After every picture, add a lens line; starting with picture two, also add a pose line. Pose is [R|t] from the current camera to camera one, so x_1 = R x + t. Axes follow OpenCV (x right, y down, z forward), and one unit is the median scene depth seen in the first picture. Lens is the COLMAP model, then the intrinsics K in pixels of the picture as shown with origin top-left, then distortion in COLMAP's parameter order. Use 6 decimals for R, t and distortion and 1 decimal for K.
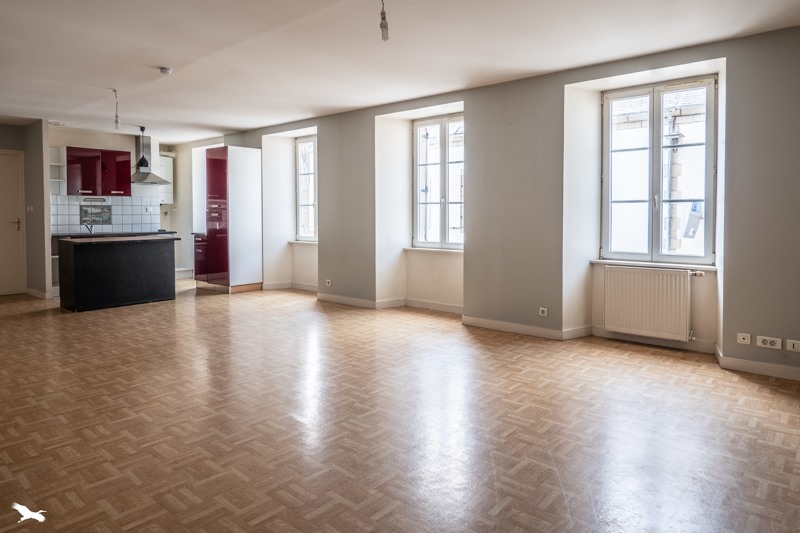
lens RADIAL K [[518.3, 0, 401.4], [0, 518.3, 231.1], [0, 0, 1]] dist [-0.005413, -0.003459]
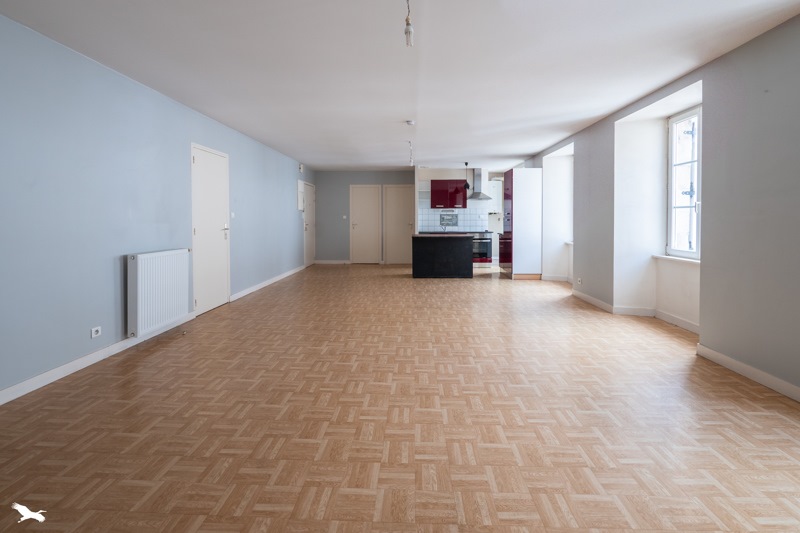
lens RADIAL K [[349.5, 0, 403.7], [0, 349.5, 229.7], [0, 0, 1]] dist [-0.003344, 0.000262]
pose [[0.624575, 0.020854, -0.780686, 0.183087], [-0.020578, 0.999736, 0.010243, -0.009873], [0.780694, 0.009667, 0.624839, 0.203837]]
